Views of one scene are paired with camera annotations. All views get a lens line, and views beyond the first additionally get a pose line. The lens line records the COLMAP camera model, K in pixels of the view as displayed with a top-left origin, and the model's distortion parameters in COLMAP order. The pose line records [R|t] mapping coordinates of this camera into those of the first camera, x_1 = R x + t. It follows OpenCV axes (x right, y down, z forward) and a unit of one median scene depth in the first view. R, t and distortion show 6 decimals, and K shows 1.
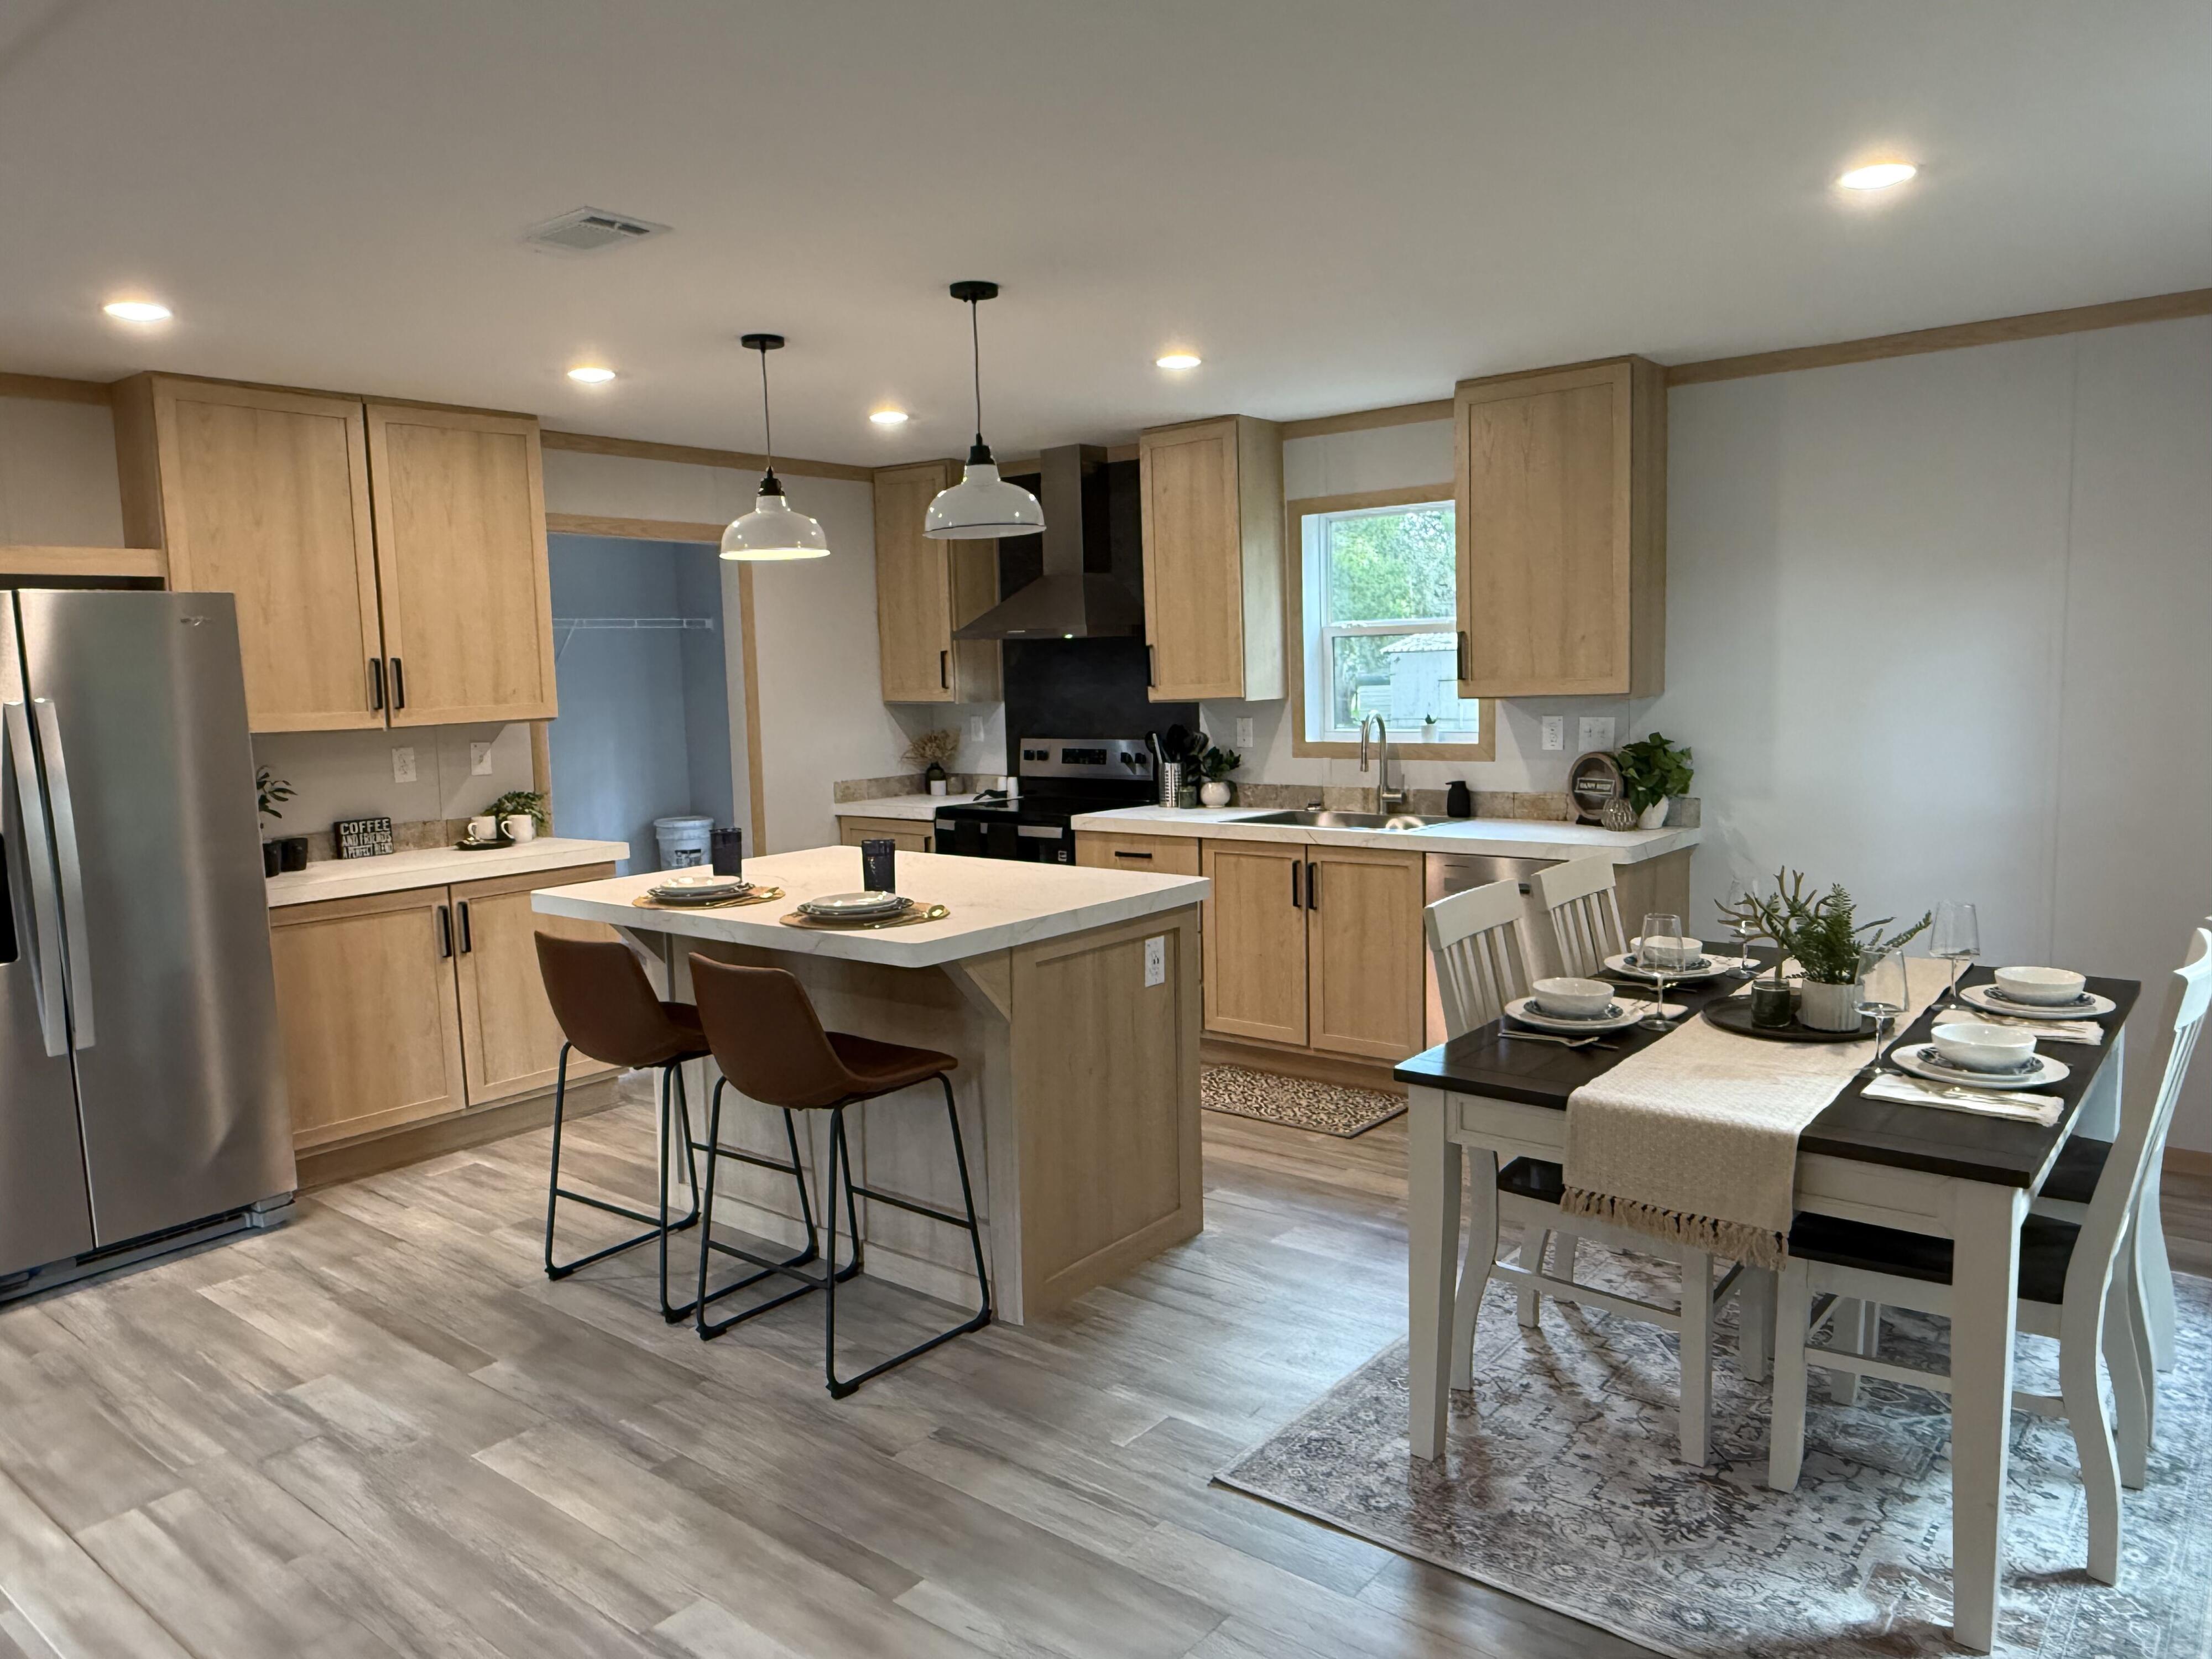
lens RADIAL K [[1514.6, 0, 1107.6], [0, 1514.6, 833.3], [0, 0, 1]] dist [0.004372, 0.004491]
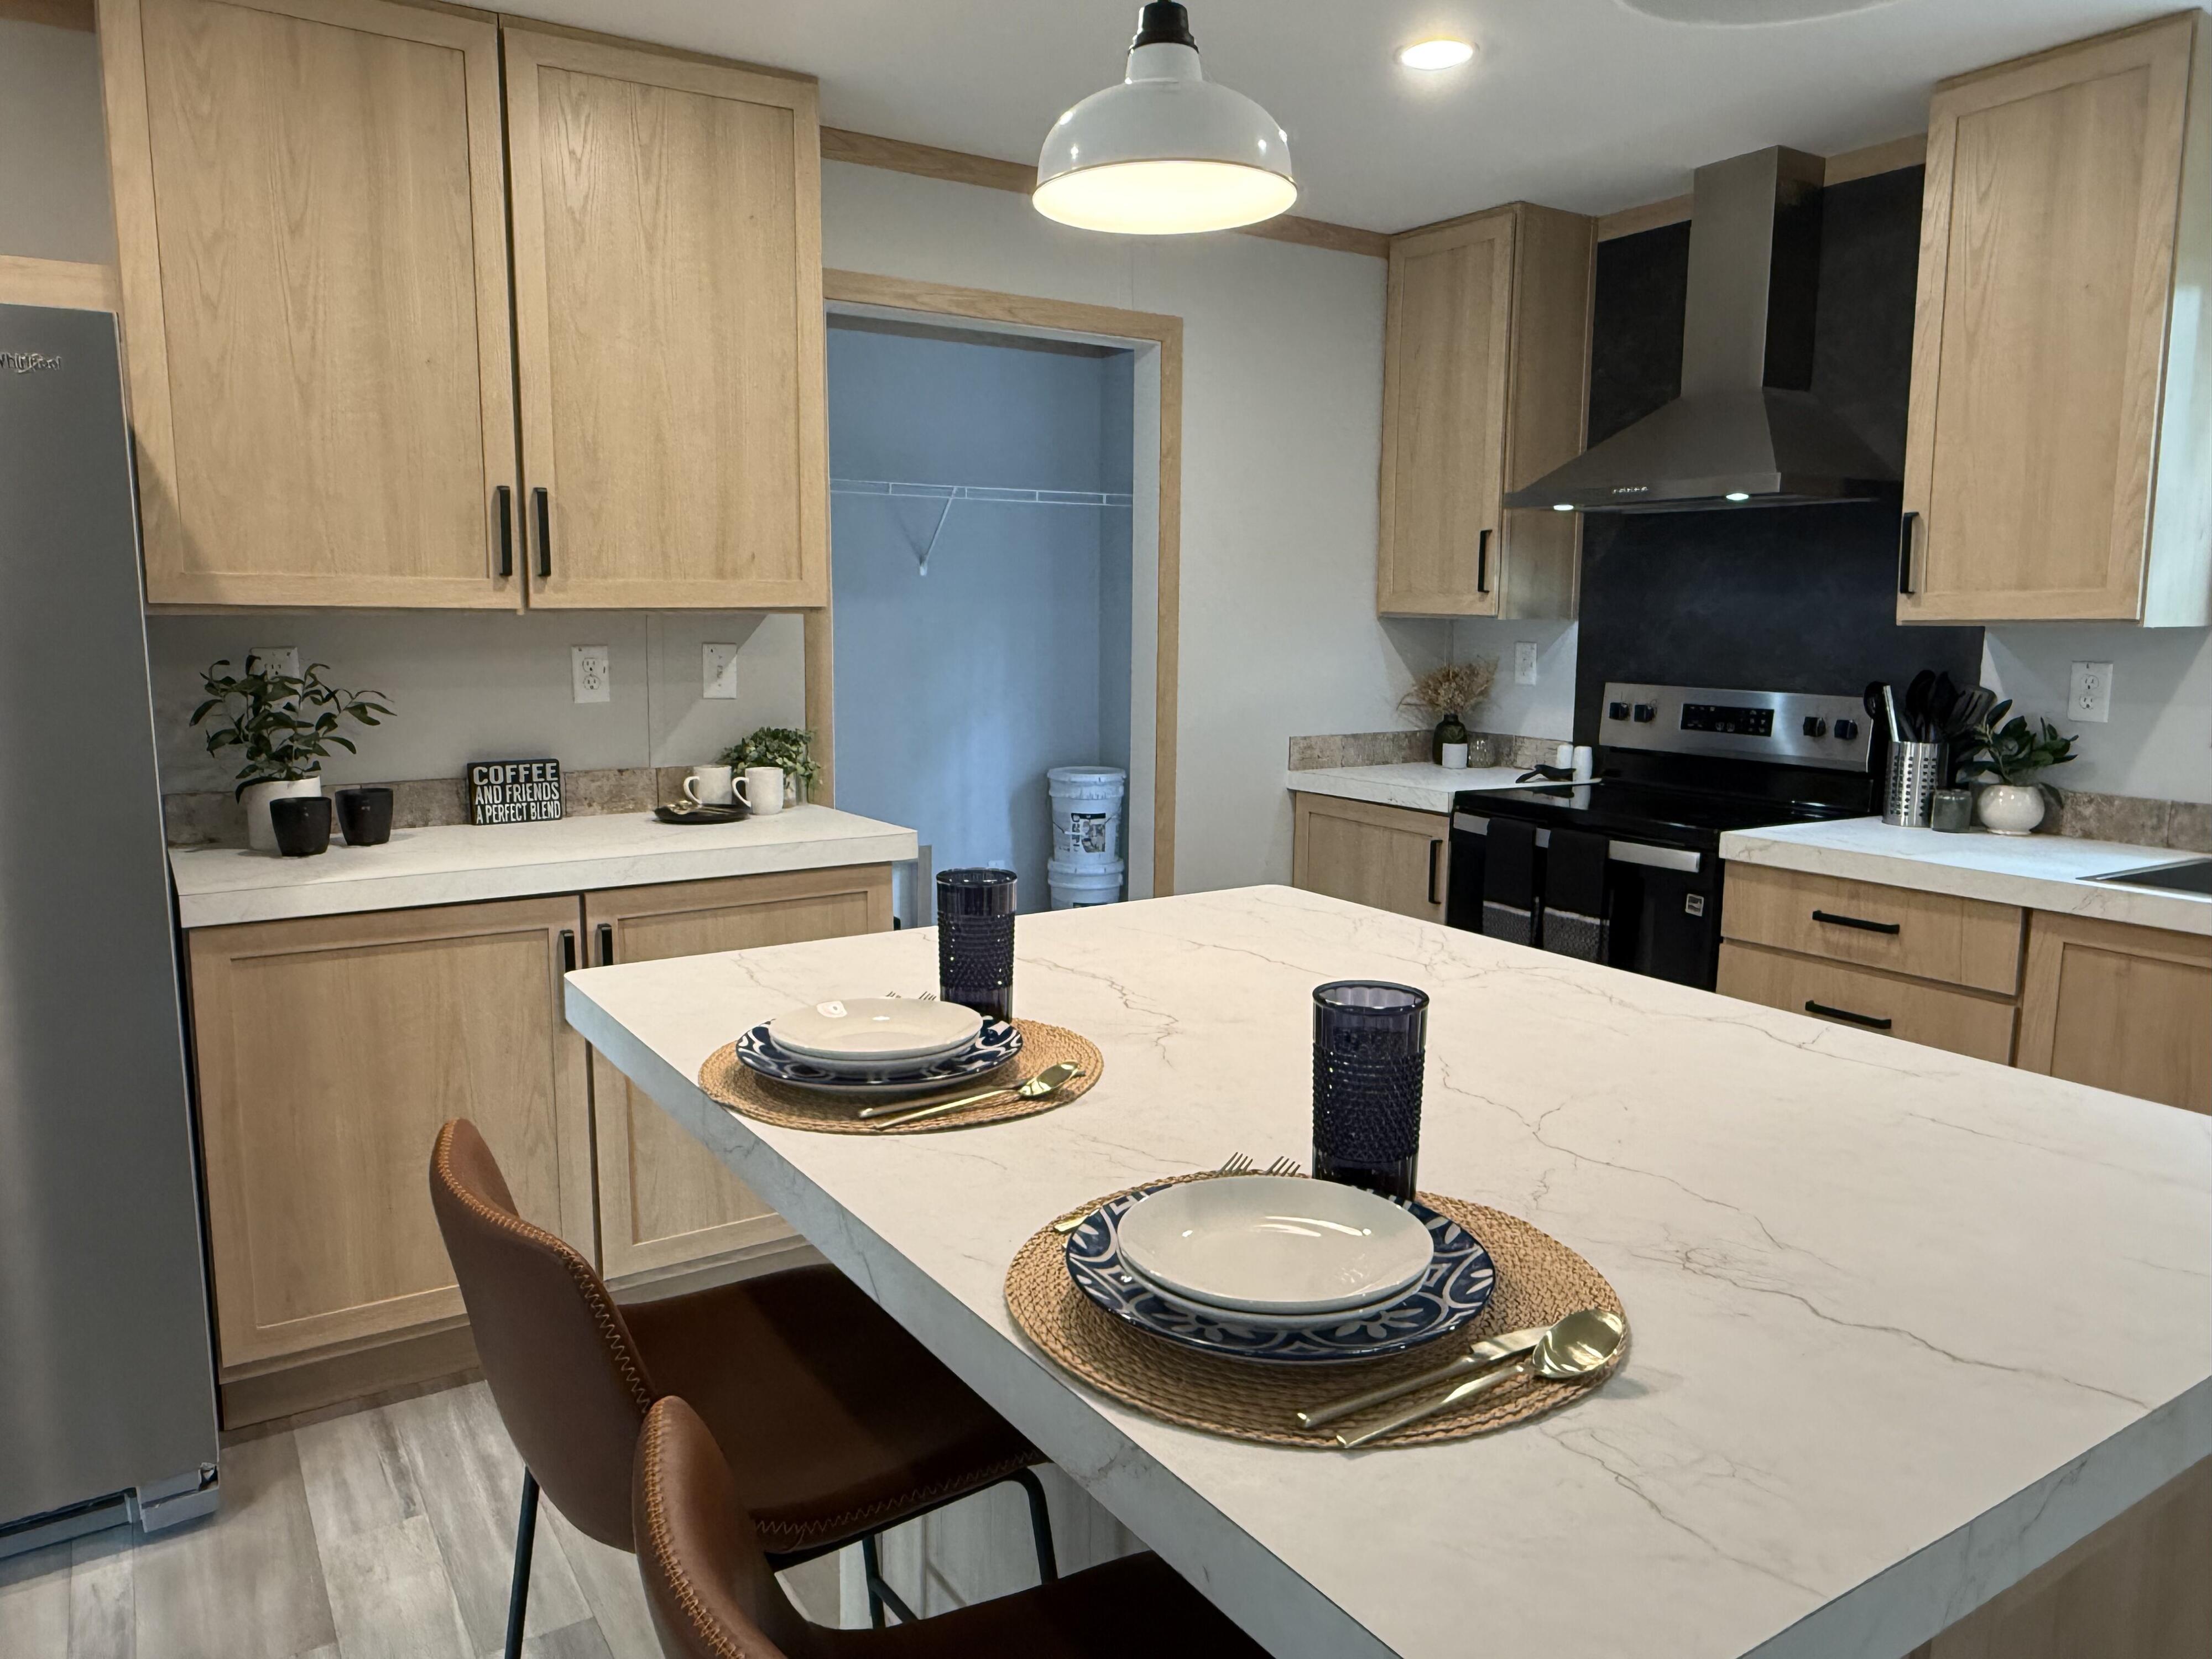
lens RADIAL K [[1518.1, 0, 1095.0], [0, 1518.1, 826.4], [0, 0, 1]] dist [-0.001404, 0.001134]
pose [[0.948644, 0.078610, -0.306424, -0.095731], [-0.067440, 0.996621, 0.046887, -0.032908], [0.309074, -0.023814, 0.950740, 0.587382]]
